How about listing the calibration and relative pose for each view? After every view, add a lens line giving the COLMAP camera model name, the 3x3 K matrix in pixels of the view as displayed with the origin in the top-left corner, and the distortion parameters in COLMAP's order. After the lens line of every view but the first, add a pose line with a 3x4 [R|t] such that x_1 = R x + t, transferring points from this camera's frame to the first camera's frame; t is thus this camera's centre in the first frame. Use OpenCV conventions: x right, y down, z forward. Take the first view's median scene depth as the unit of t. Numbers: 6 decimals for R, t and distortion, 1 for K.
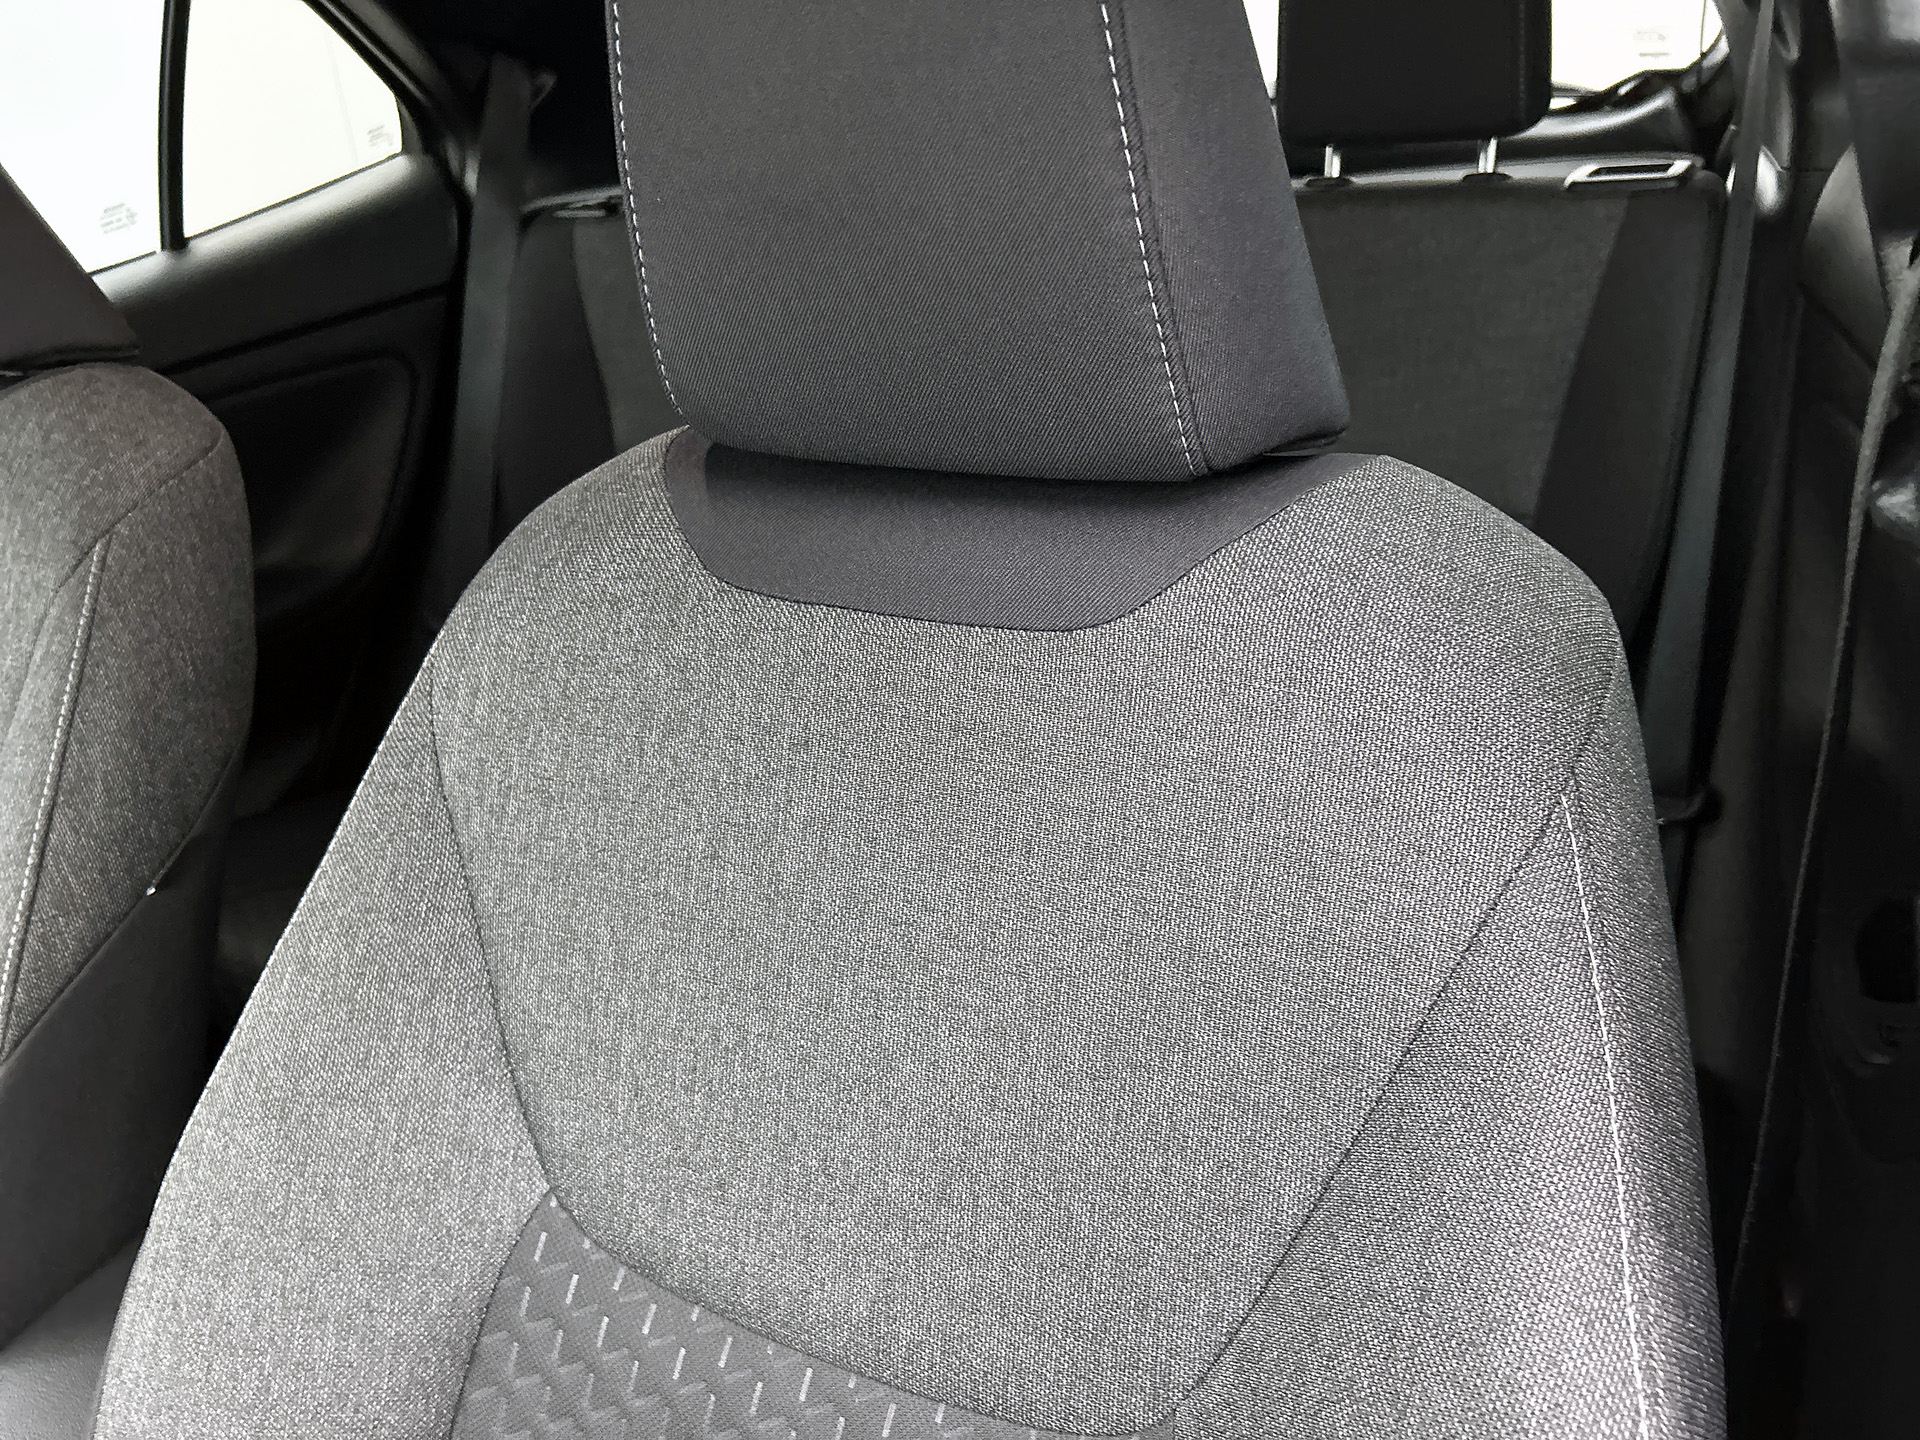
lens RADIAL K [[1428.6, 0, 960.0], [0, 1428.6, 720.0], [0, 0, 1]] dist [0.008230, -0.001734]
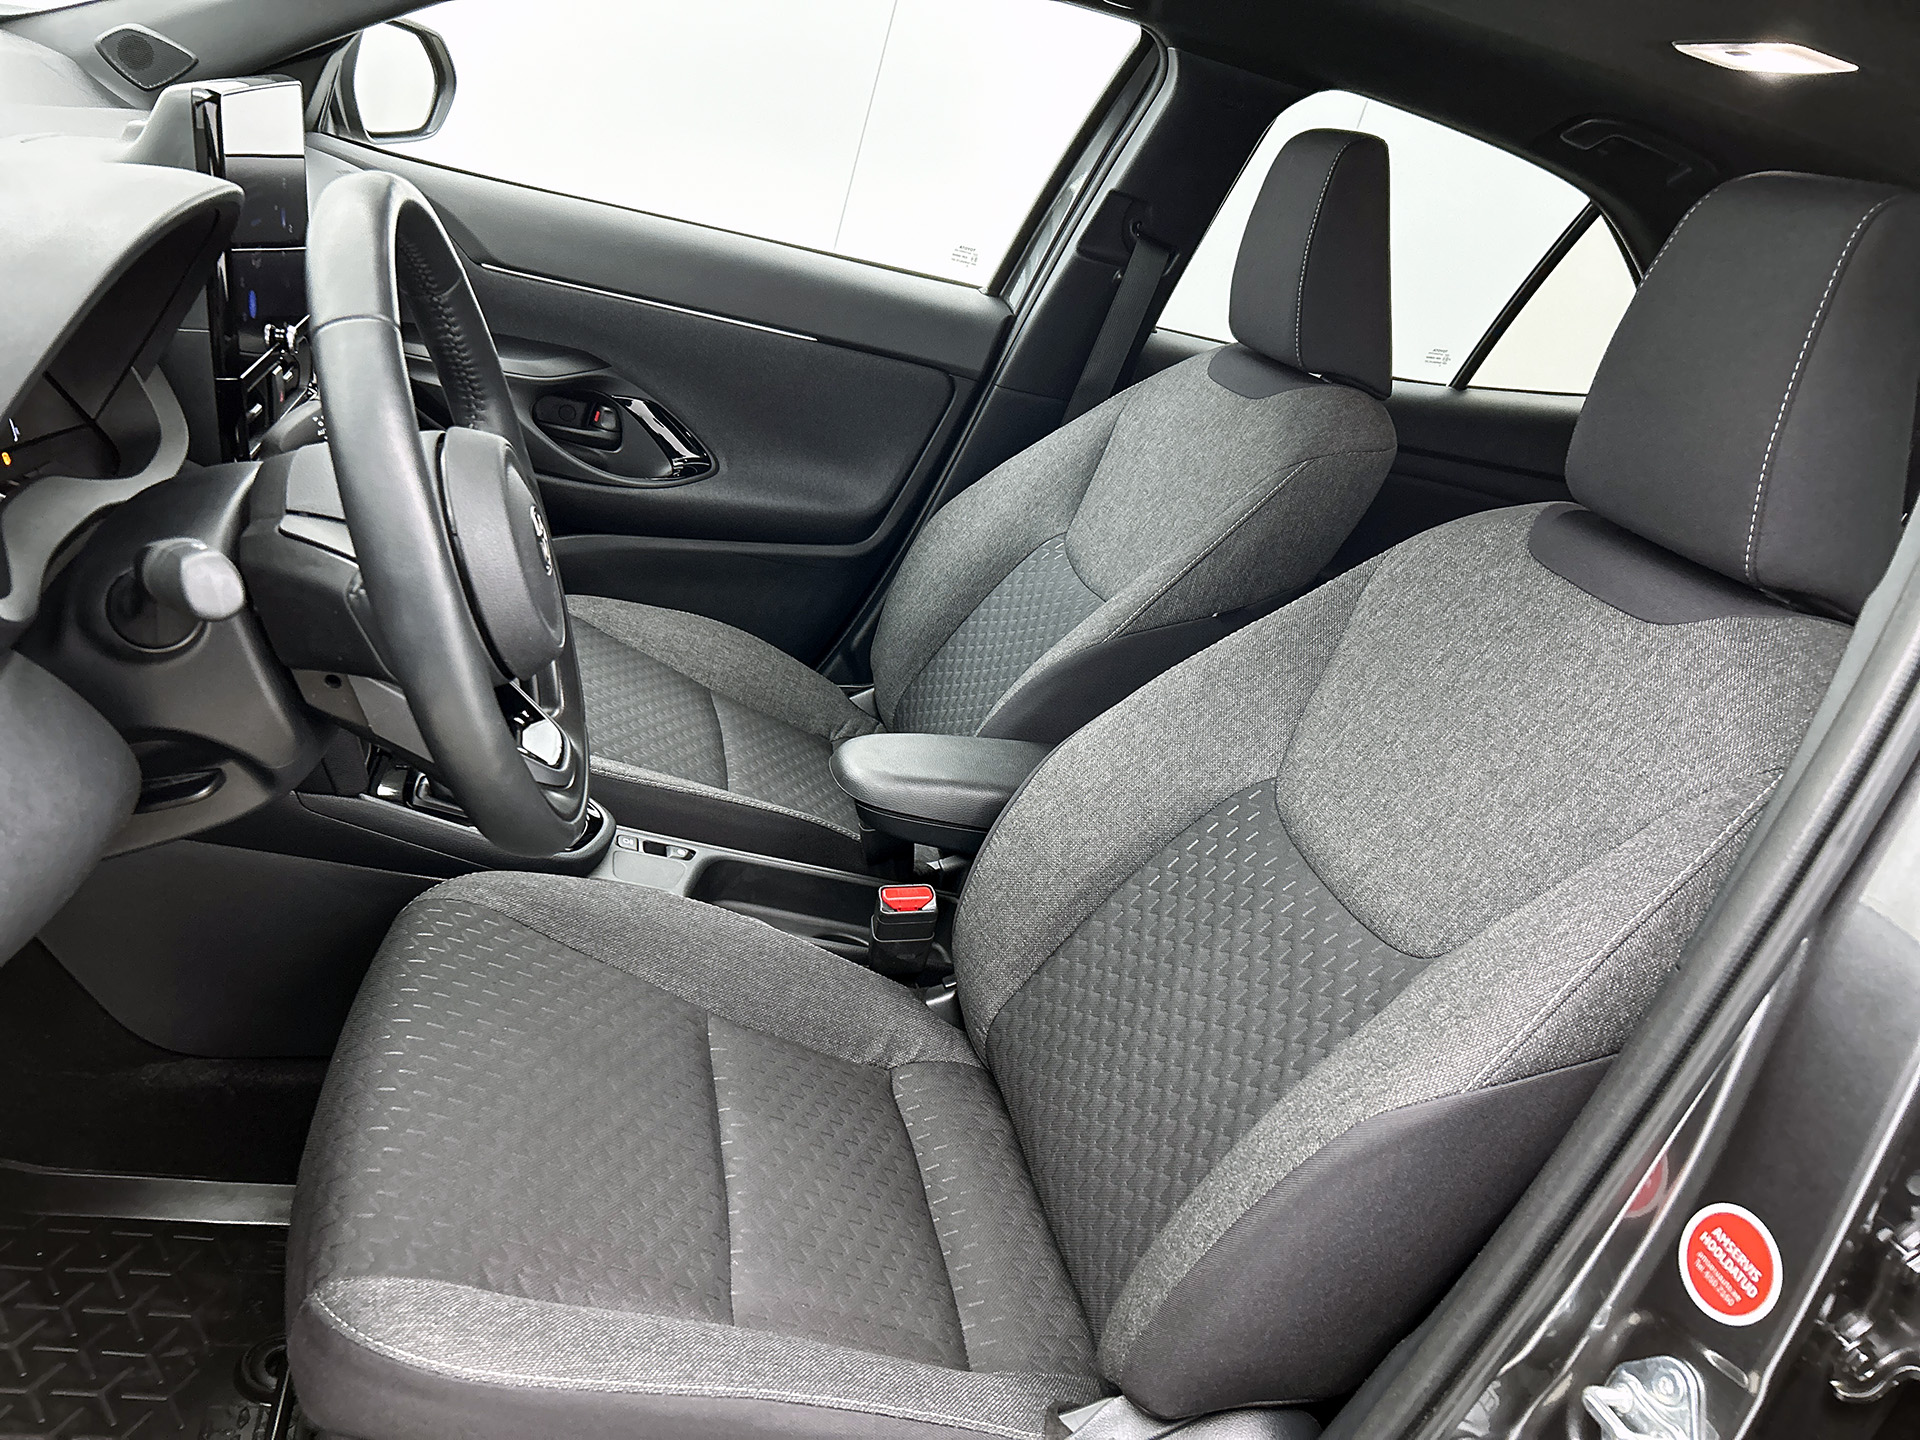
lens RADIAL K [[1428.6, 0, 960.0], [0, 1428.6, 720.0], [0, 0, 1]] dist [0.008230, -0.001734]
pose [[0.586102, 0.502513, -0.635583, 0.693198], [-0.603611, 0.794092, 0.071217, 0.392394], [0.540499, 0.341904, 0.768741, -0.814007]]
